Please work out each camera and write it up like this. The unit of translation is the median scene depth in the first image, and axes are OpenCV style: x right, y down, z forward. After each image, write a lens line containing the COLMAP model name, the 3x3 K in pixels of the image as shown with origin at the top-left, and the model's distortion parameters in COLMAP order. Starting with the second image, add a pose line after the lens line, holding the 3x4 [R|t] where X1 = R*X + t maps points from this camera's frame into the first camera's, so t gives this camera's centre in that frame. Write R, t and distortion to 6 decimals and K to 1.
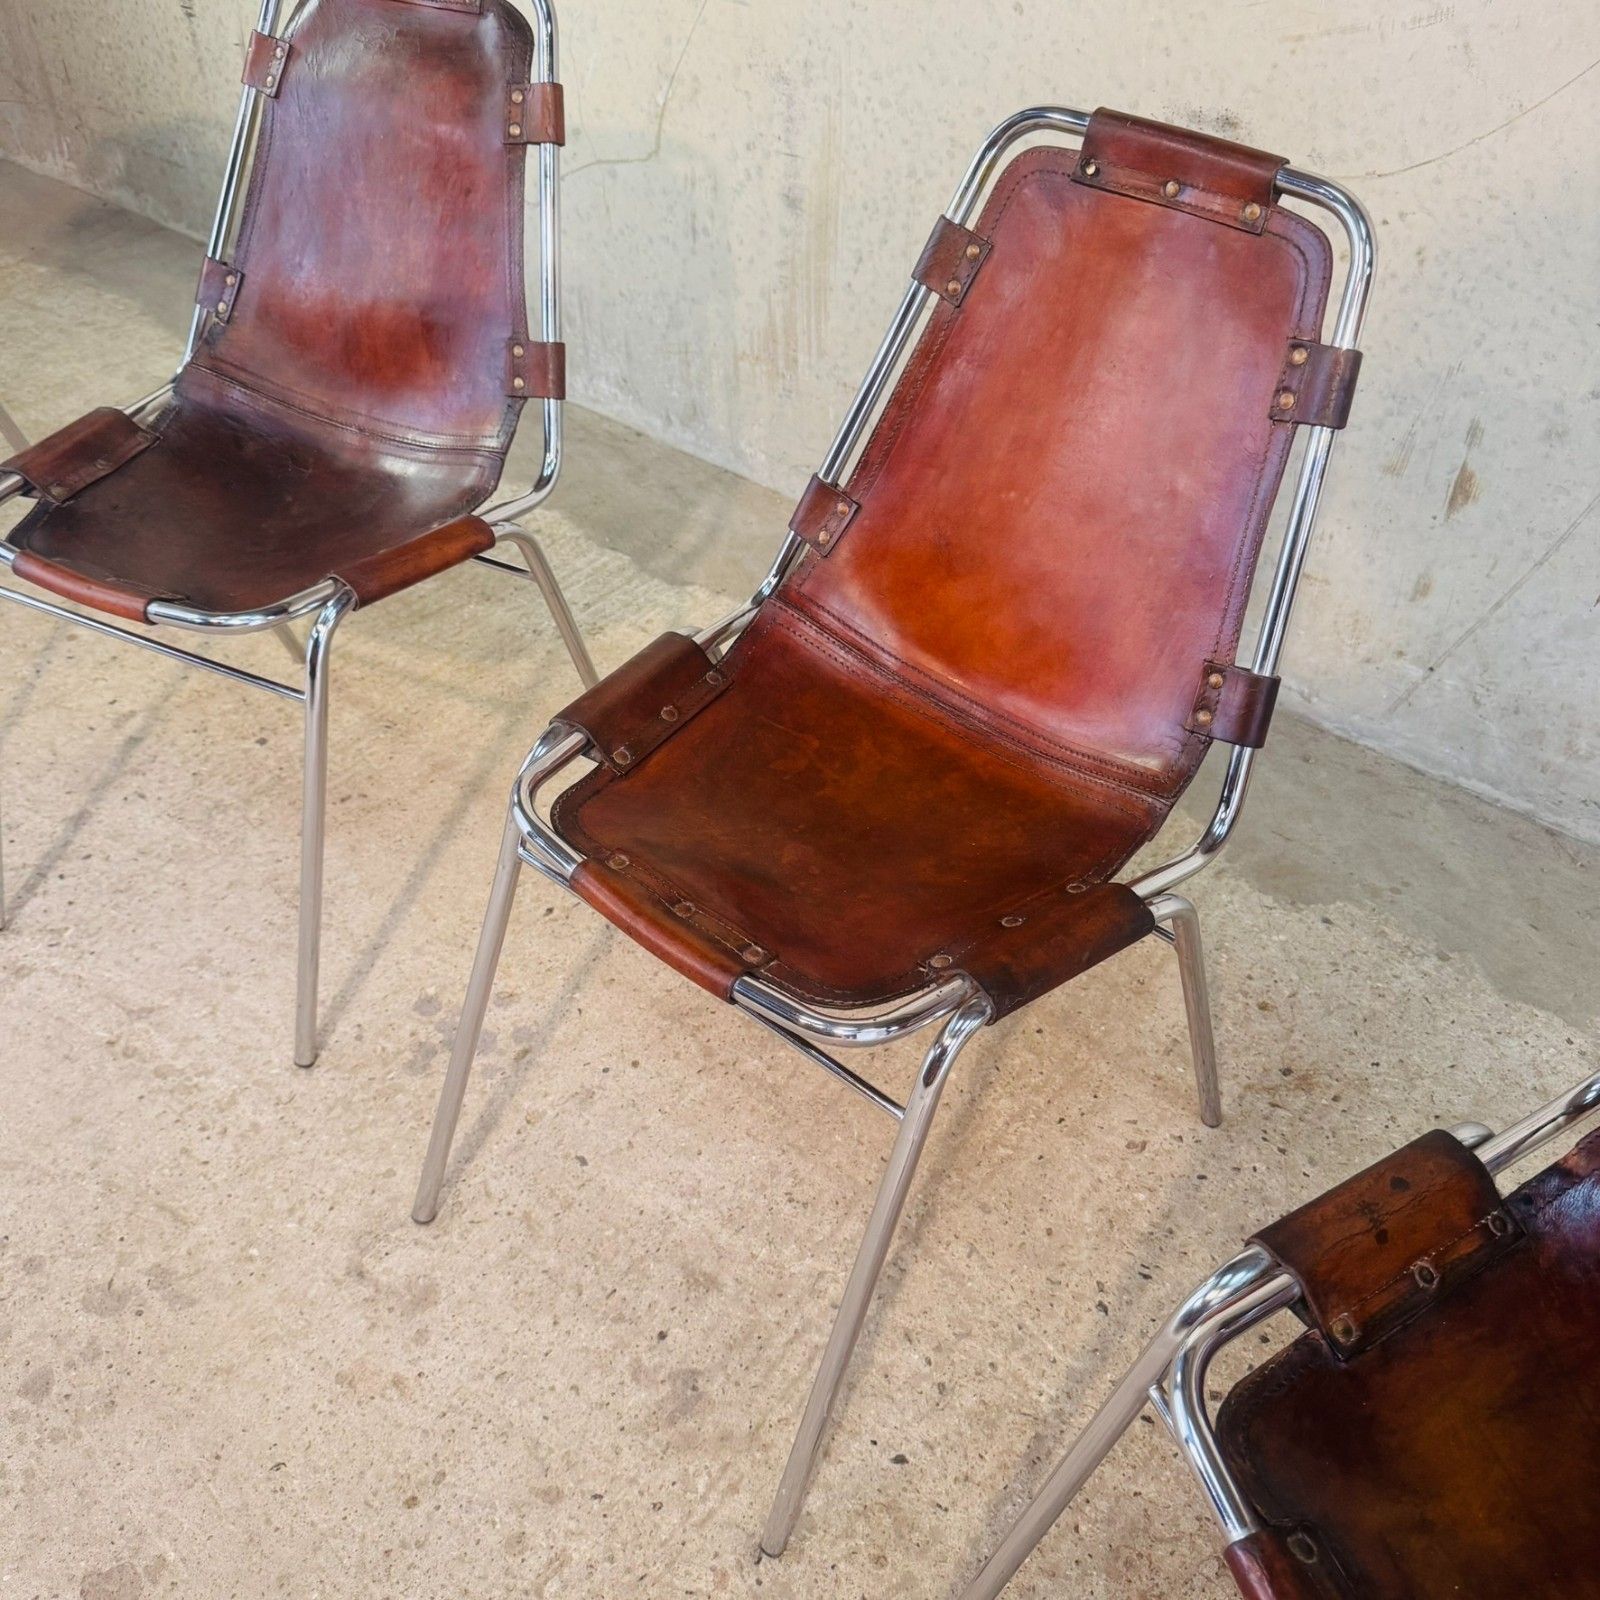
lens RADIAL K [[1513.3, 0, 791.7], [0, 1513.3, 801.4], [0, 0, 1]] dist [-0.012437, 0.000000]
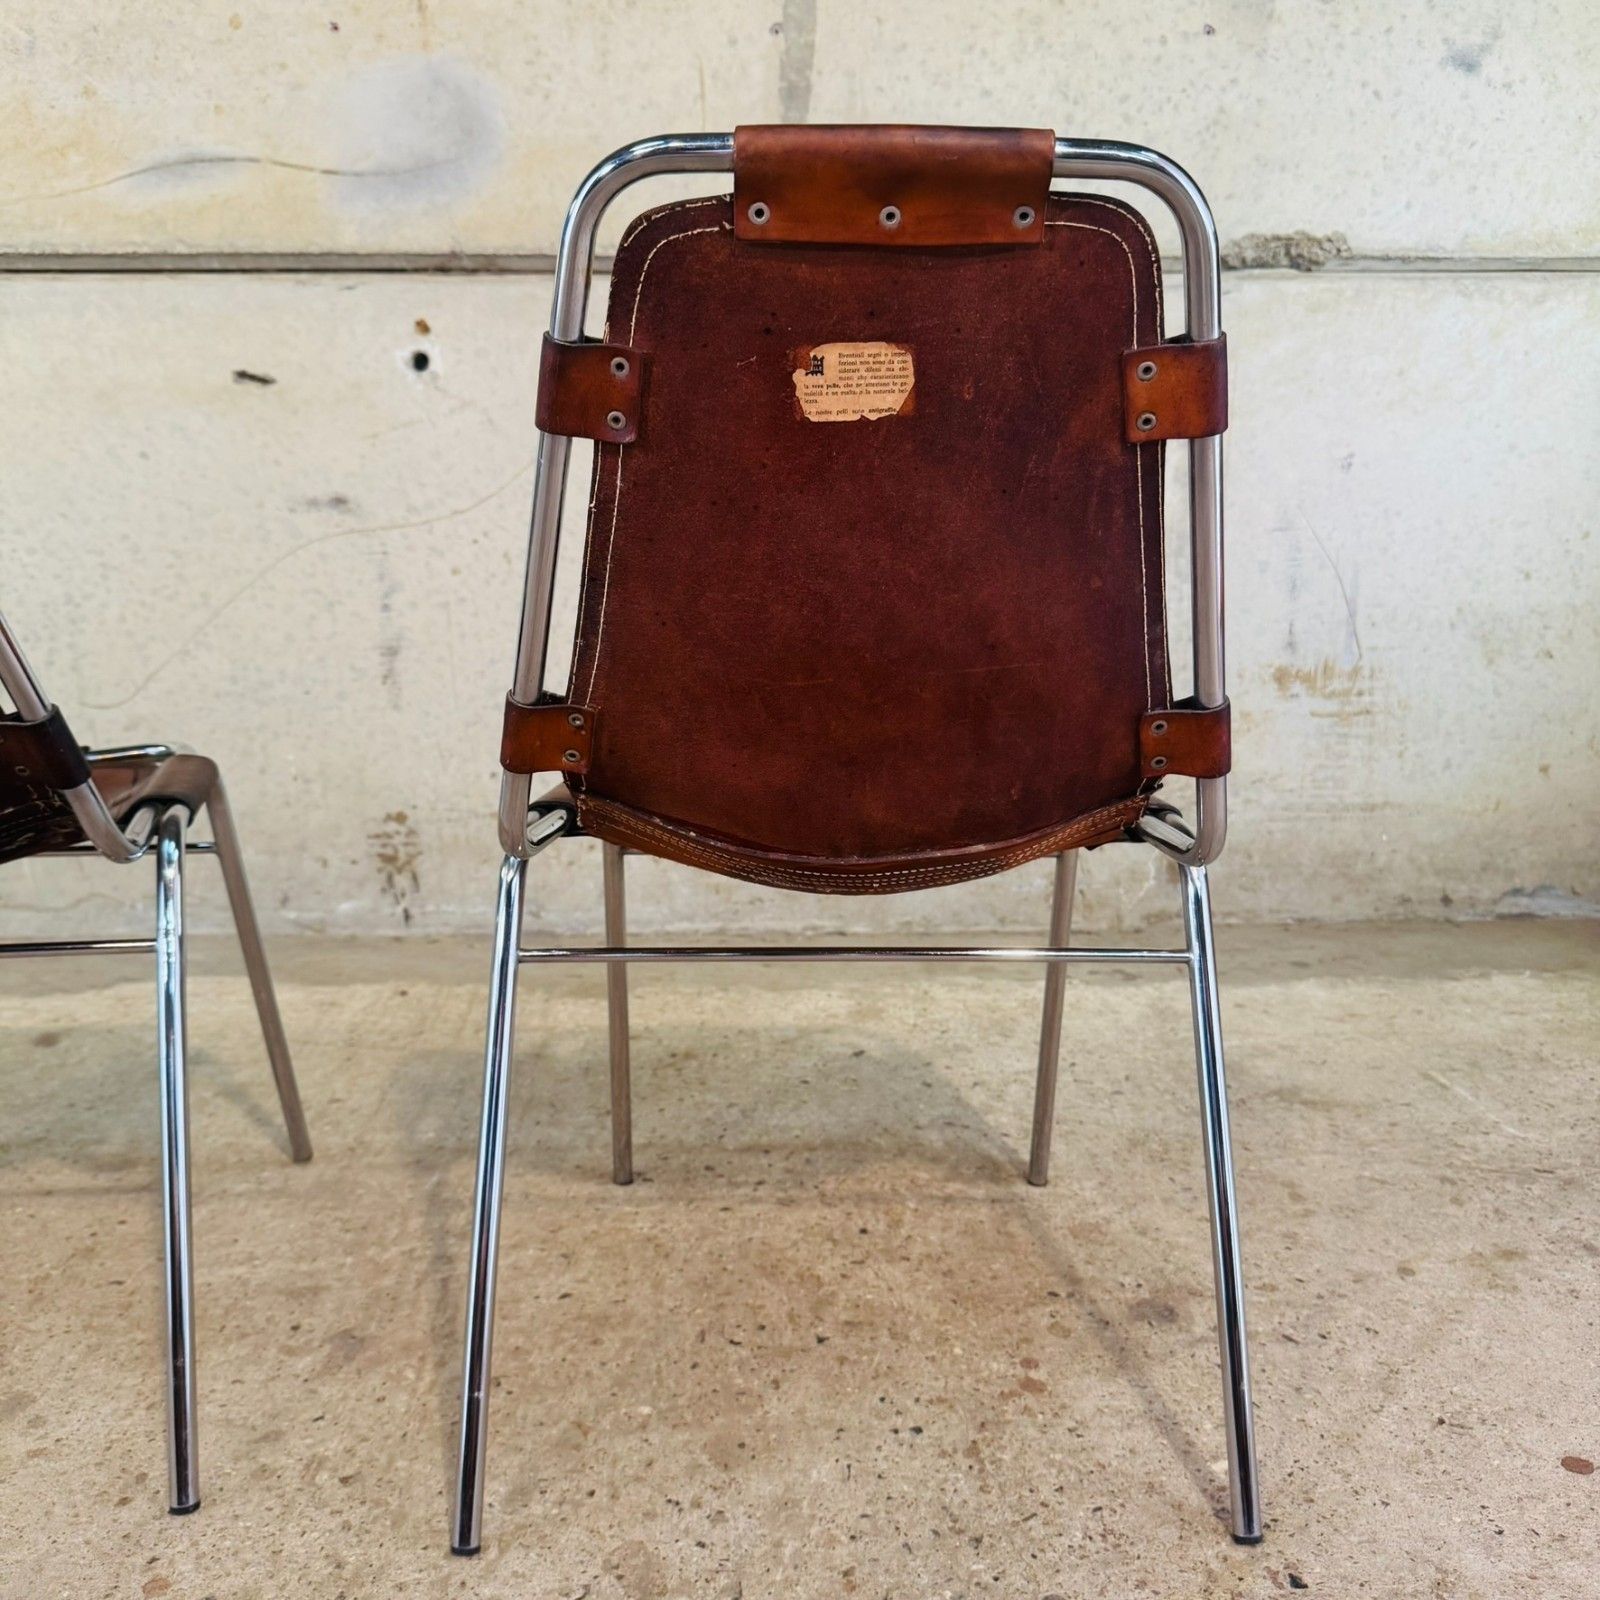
lens RADIAL K [[1513.3, 0, 803.3], [0, 1513.3, 803.3], [0, 0, 1]] dist [-0.012437, 0.000000]
pose [[0.748559, -0.152452, 0.645304, -0.359074], [0.446559, 0.835317, -0.320671, 0.455195], [-0.490147, 0.528208, 0.693363, -0.016516]]
